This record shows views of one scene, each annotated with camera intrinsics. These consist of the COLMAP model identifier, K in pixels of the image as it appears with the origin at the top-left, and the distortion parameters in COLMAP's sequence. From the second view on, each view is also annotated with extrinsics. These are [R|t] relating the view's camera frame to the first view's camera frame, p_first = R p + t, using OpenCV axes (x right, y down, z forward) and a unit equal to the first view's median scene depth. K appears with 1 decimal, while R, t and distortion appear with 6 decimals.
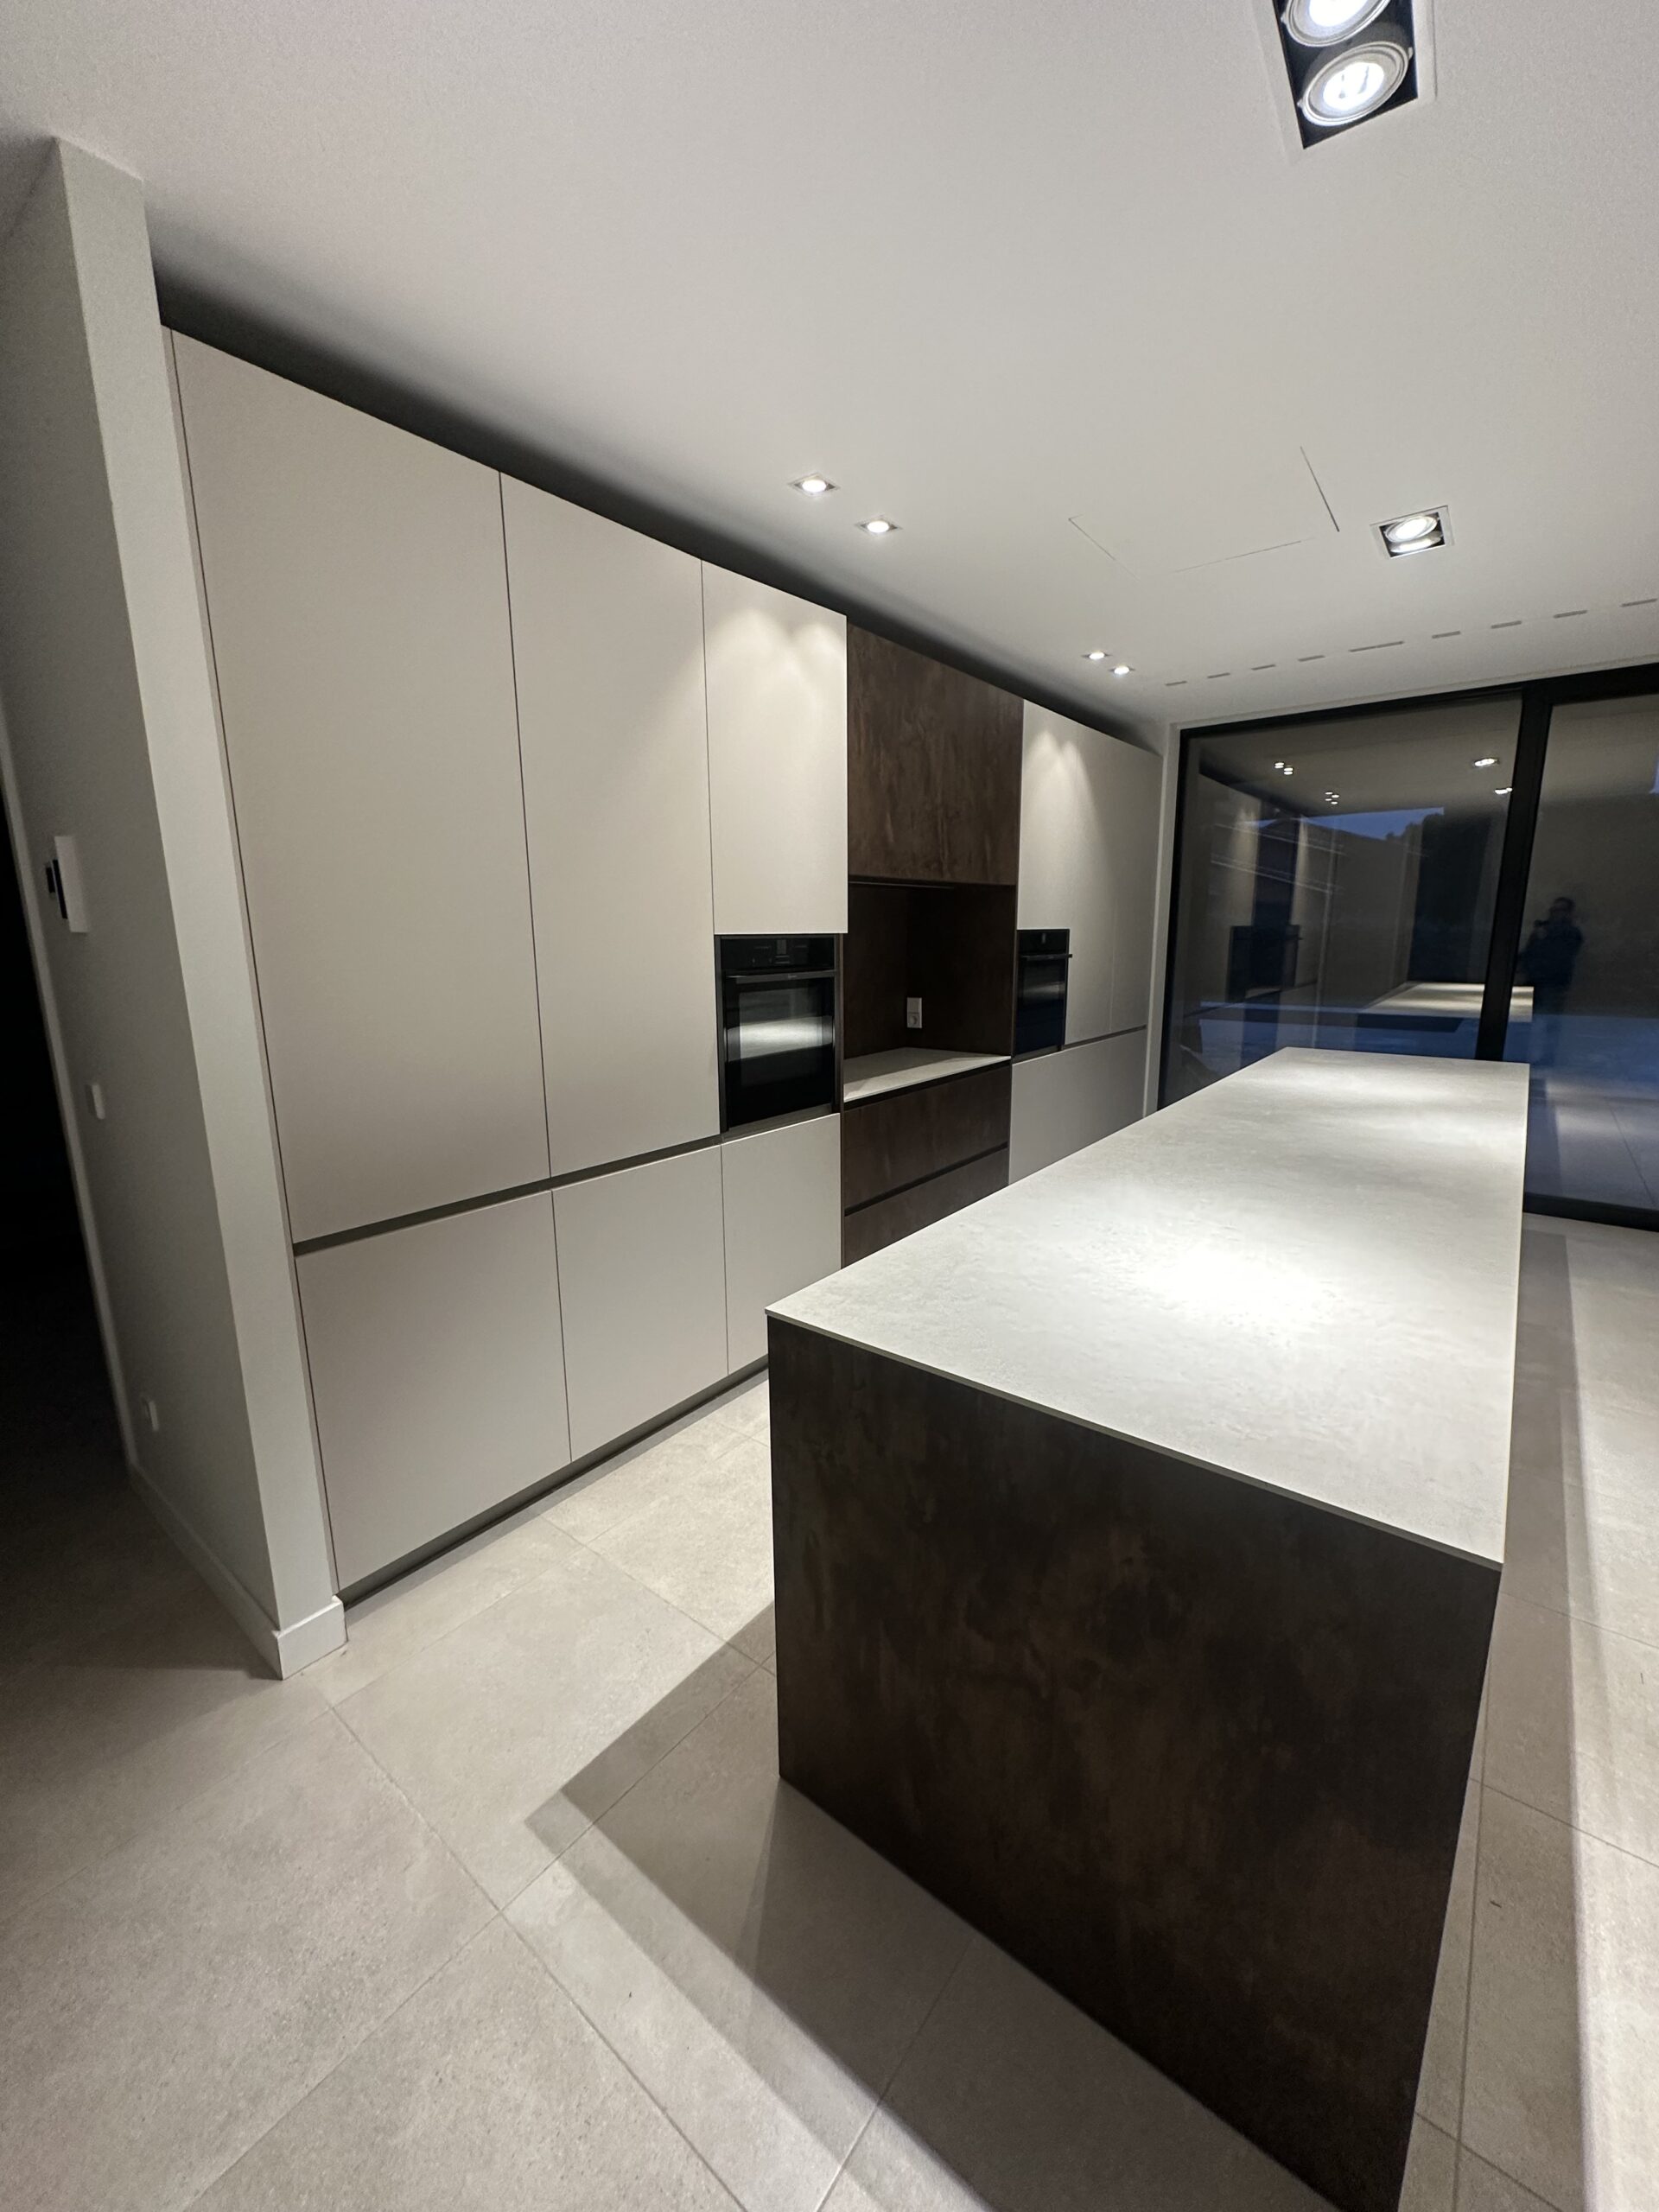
lens RADIAL K [[880.1, 0, 823.8], [0, 880.1, 1105.9], [0, 0, 1]] dist [-0.001411, -0.000067]
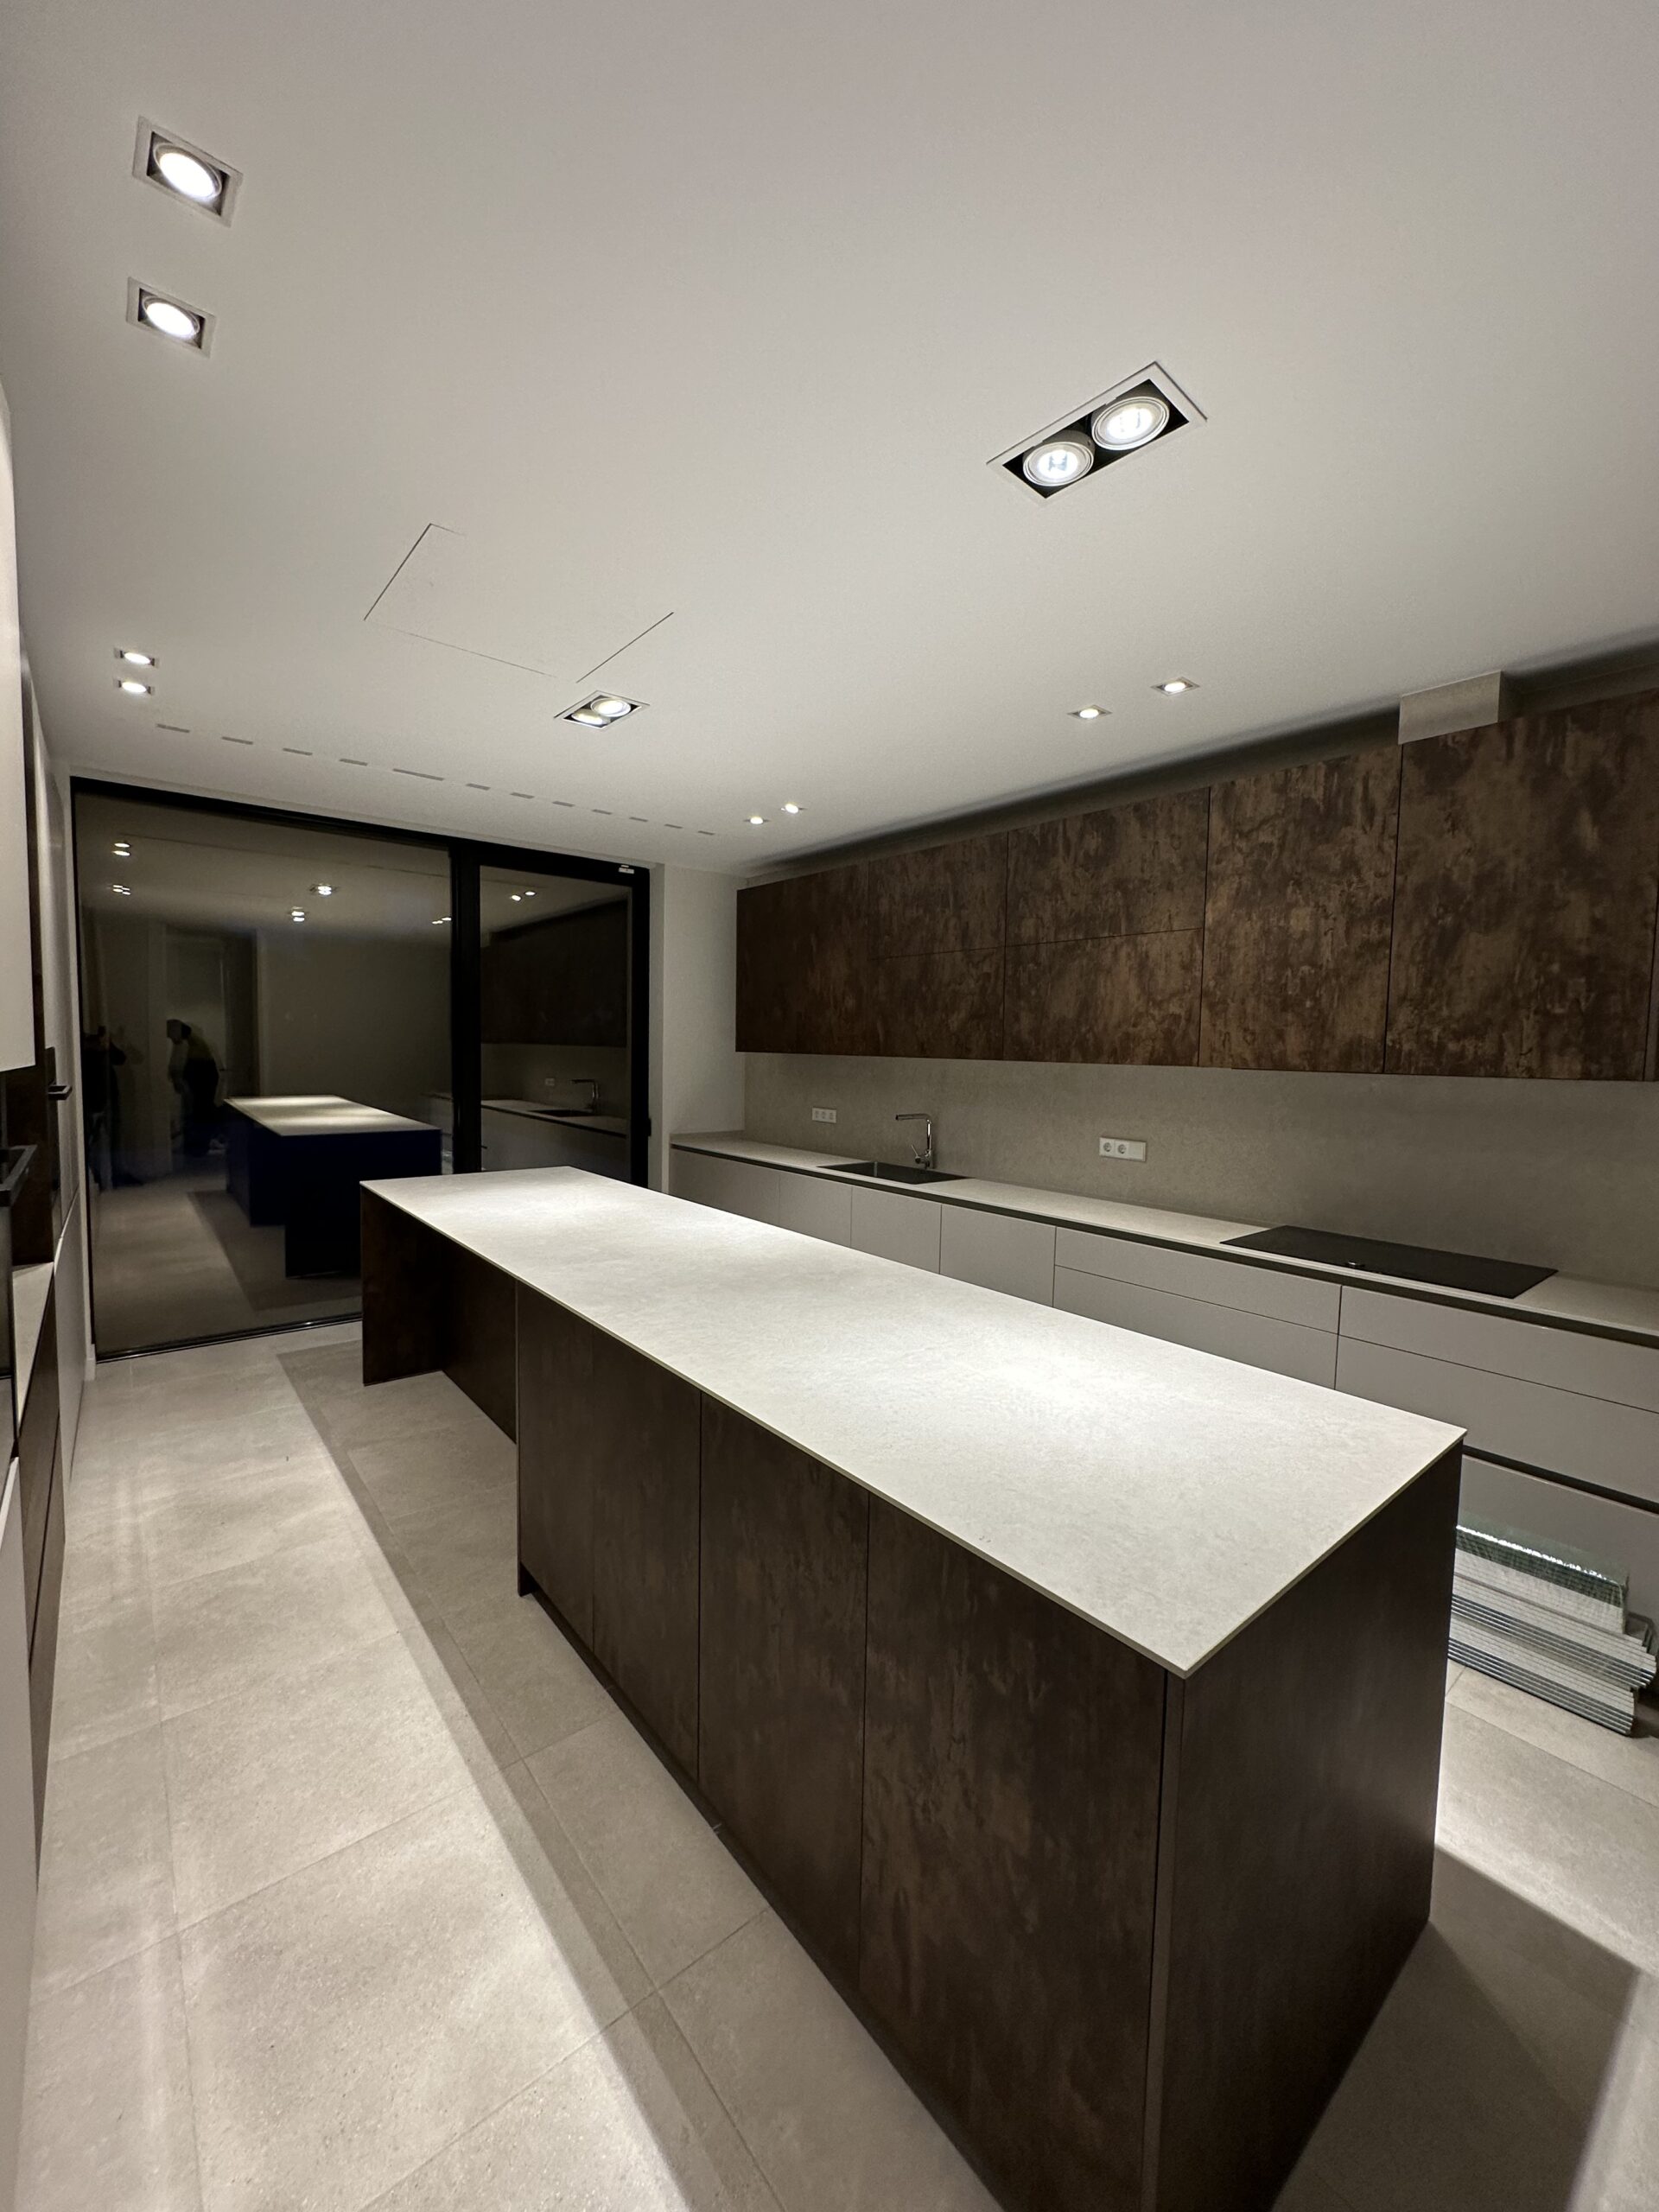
lens RADIAL K [[880.1, 0, 824.6], [0, 880.1, 1107.1], [0, 0, 1]] dist [-0.001411, -0.000067]
pose [[0.209022, -0.057681, 0.976208, -0.558336], [0.171106, 0.985017, 0.021565, -0.183149], [-0.962825, 0.162527, 0.215760, 0.798351]]
